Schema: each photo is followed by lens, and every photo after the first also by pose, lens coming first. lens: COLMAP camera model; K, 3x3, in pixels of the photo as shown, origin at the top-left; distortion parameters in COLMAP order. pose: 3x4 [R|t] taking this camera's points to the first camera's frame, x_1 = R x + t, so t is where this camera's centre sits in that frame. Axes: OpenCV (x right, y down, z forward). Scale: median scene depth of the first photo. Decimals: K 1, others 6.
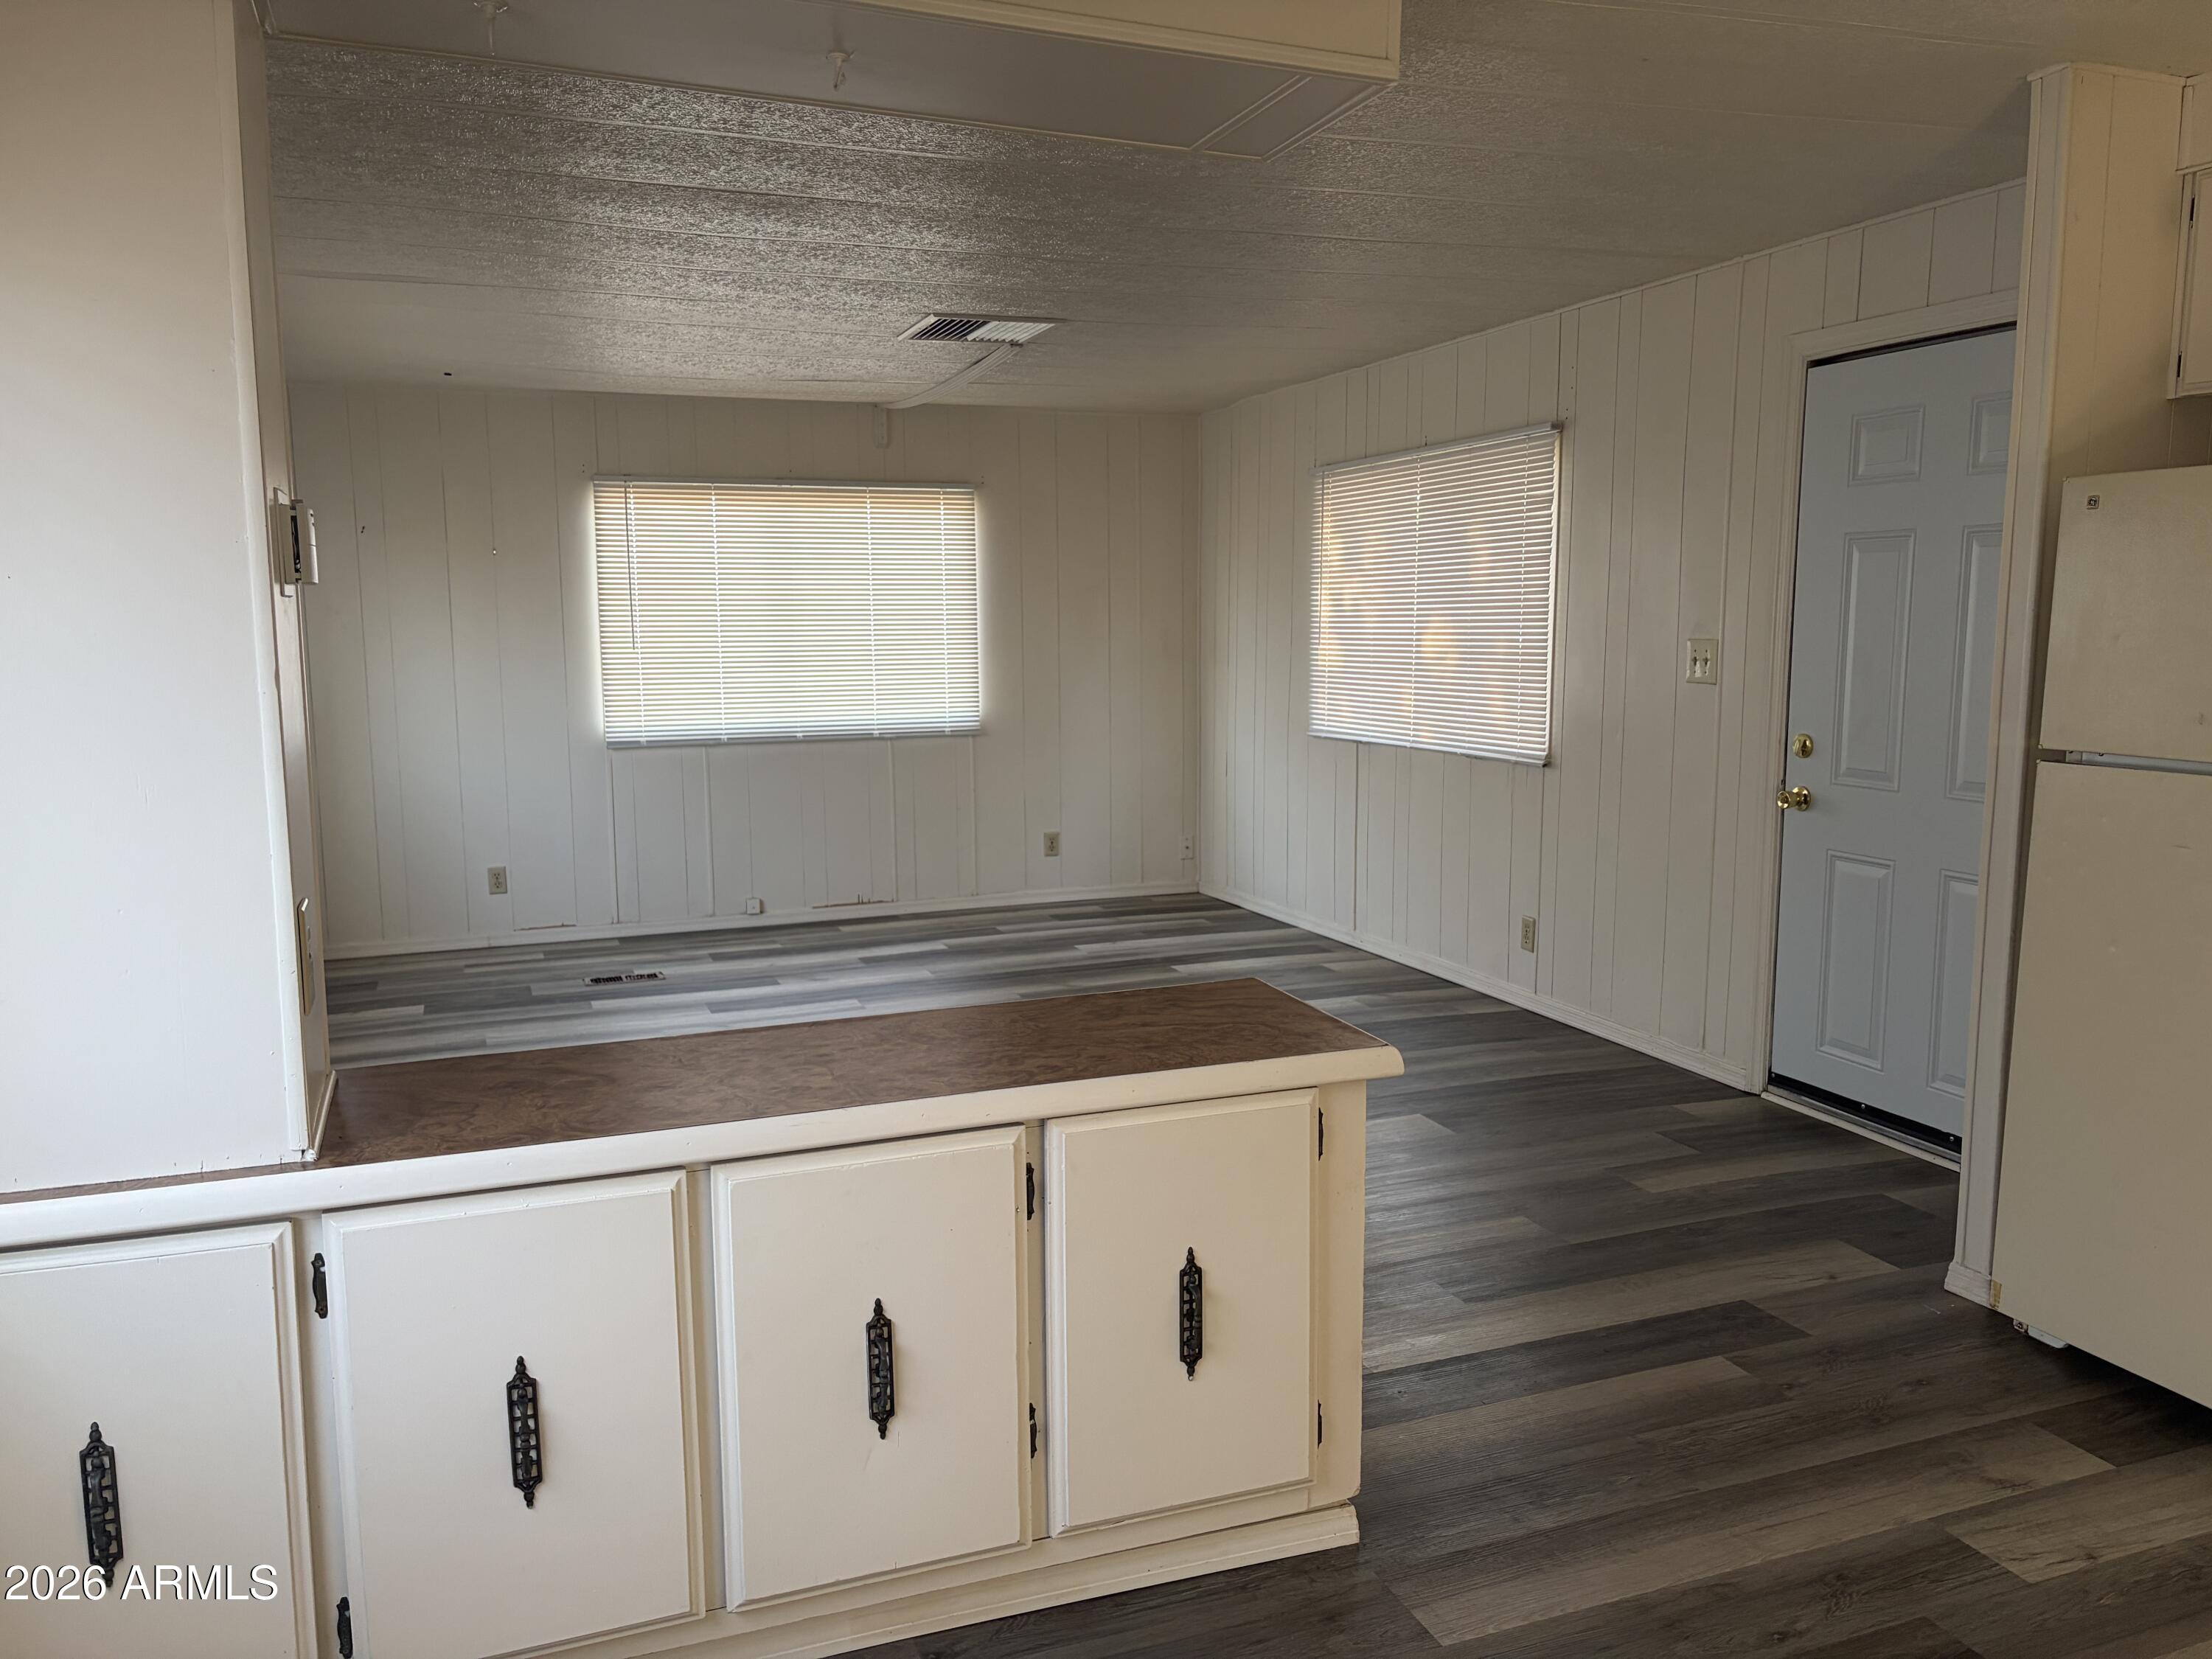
lens RADIAL K [[1695.4, 0, 1106.0], [0, 1695.4, 829.5], [0, 0, 1]] dist [0.003322, 0.004378]
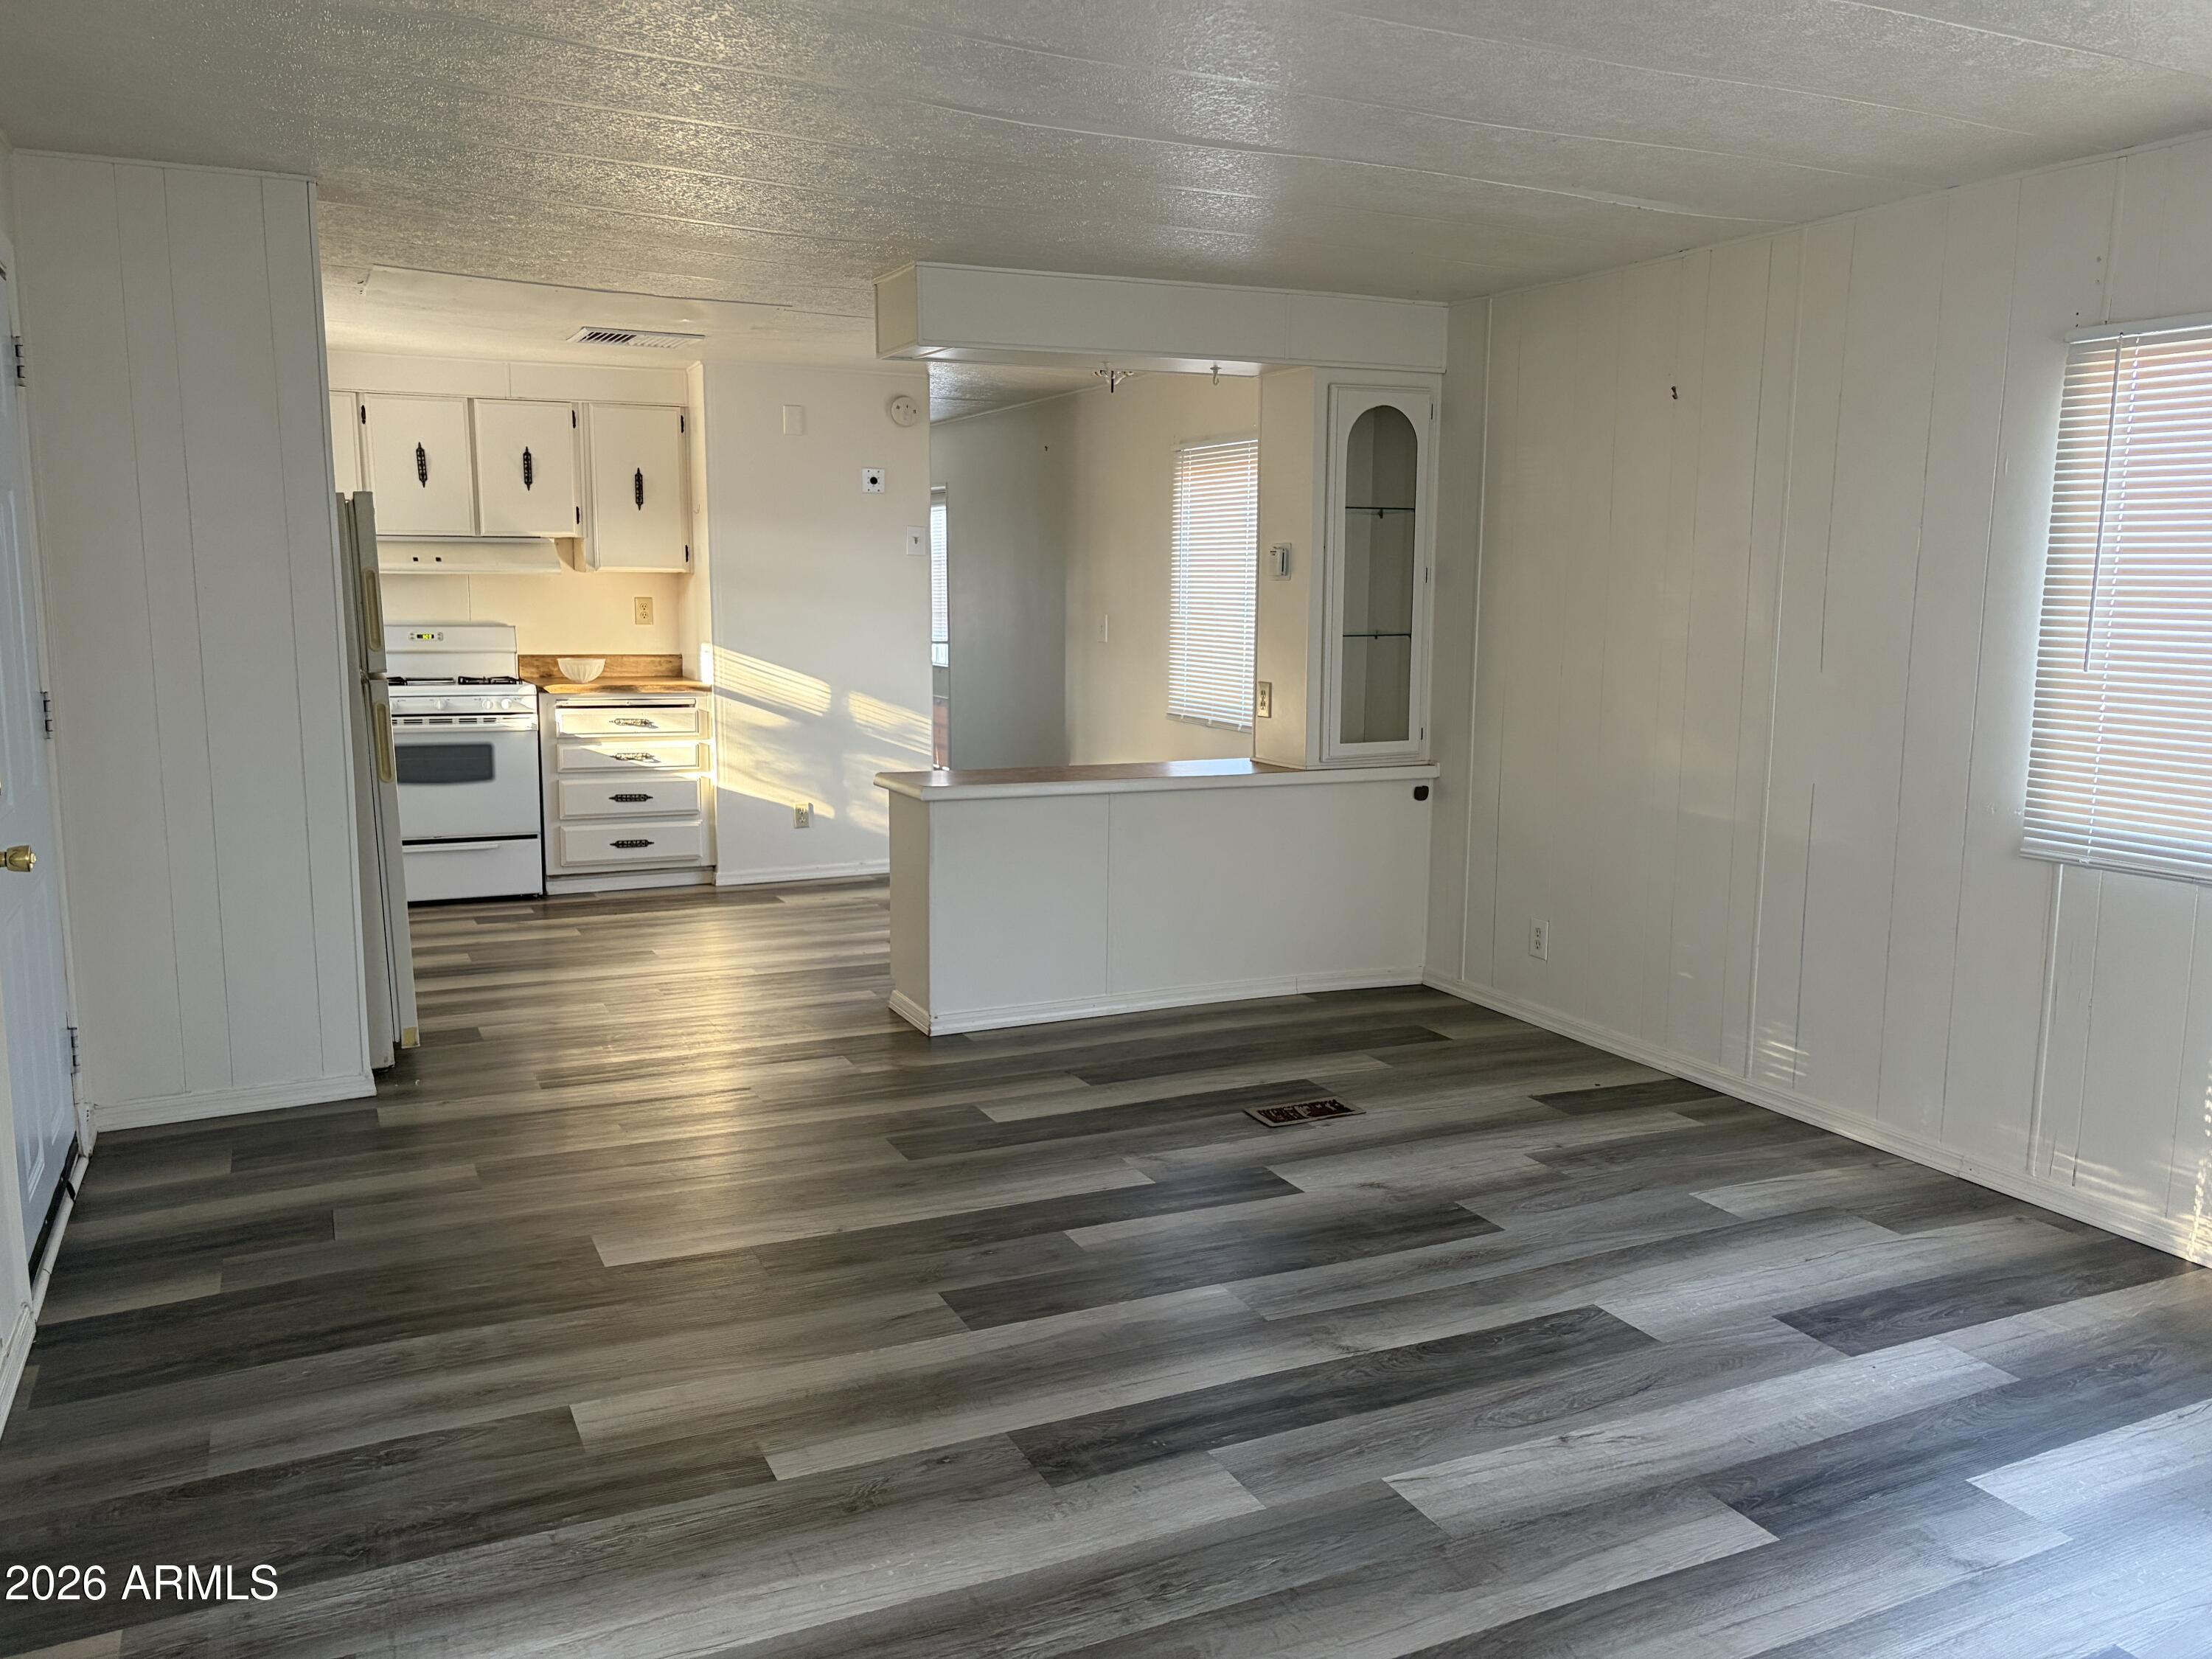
lens RADIAL K [[1695.4, 0, 1106.0], [0, 1695.4, 829.5], [0, 0, 1]] dist [0.003322, 0.004378]
pose [[-0.996156, 0.014309, -0.086423, 0.034654], [-0.010291, 0.960624, 0.277660, -0.318768], [0.086993, 0.277482, -0.956784, 2.355708]]
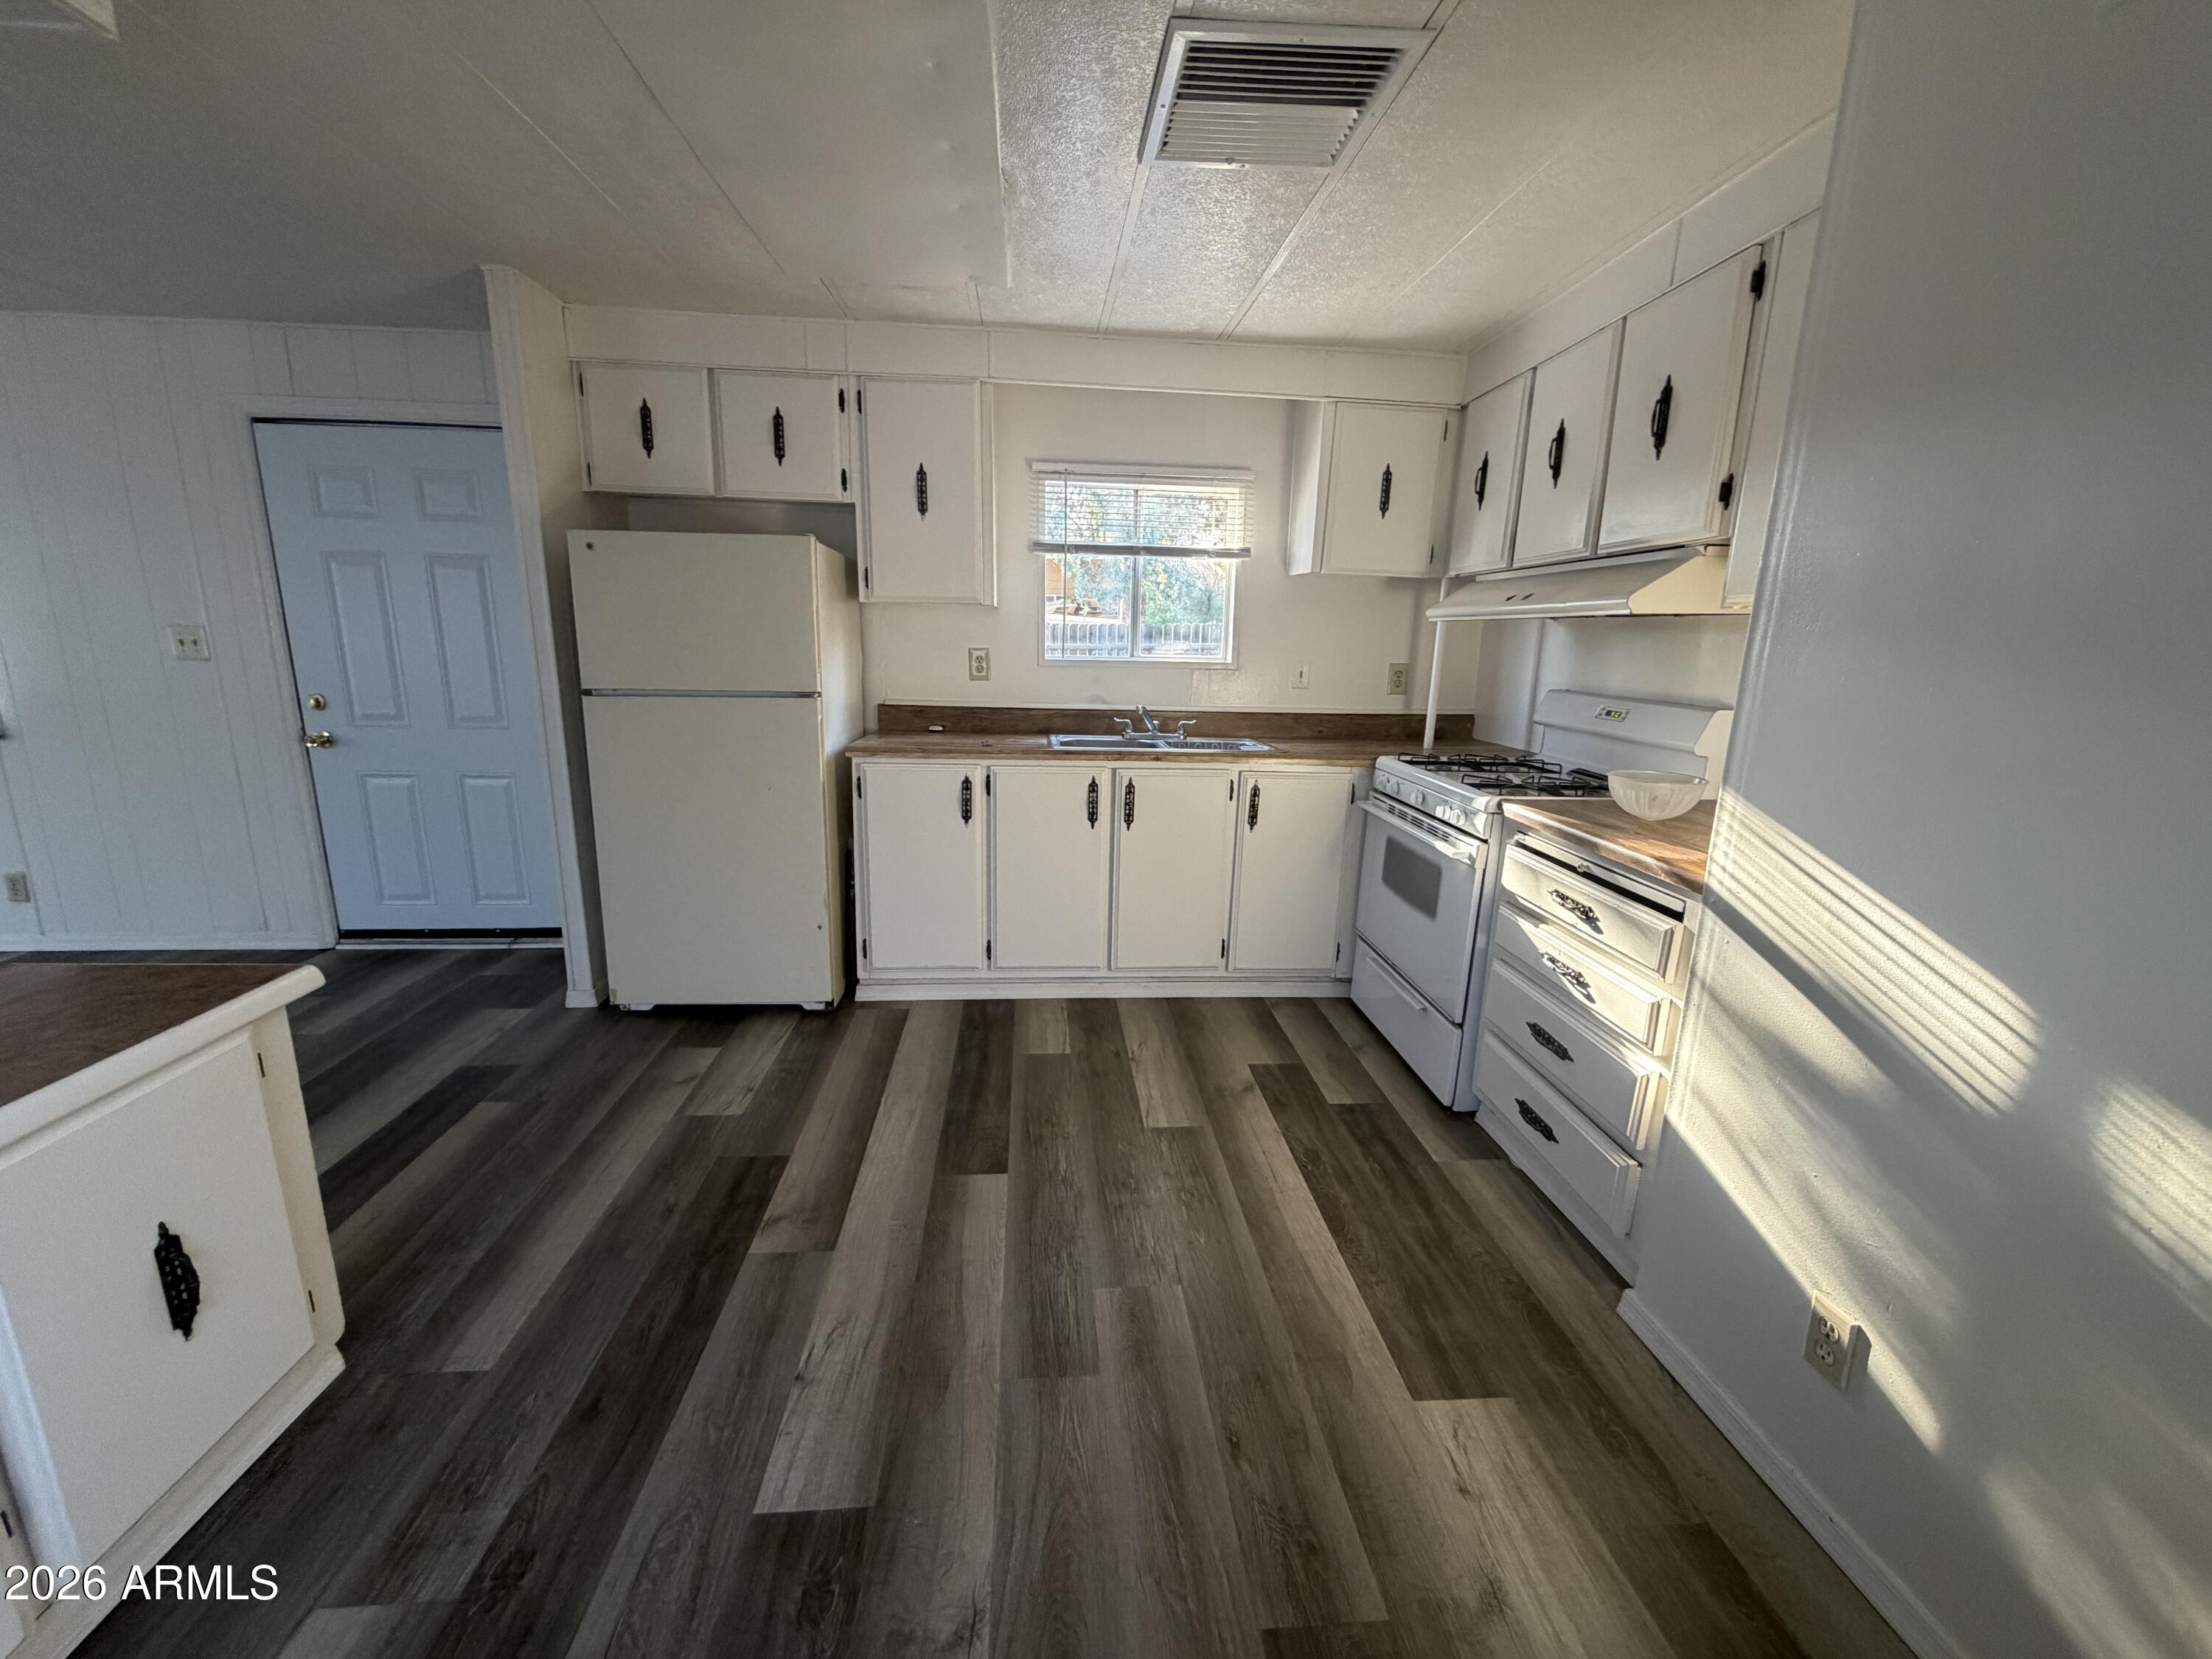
lens RADIAL K [[885.1, 0, 1106.0], [0, 885.1, 829.5], [0, 0, 1]] dist [-0.000422, -0.000219]
pose [[0.272543, -0.201283, 0.940854, -0.176496], [0.103542, 0.978329, 0.179307, -0.013048], [-0.956556, 0.048549, 0.287478, 0.216678]]
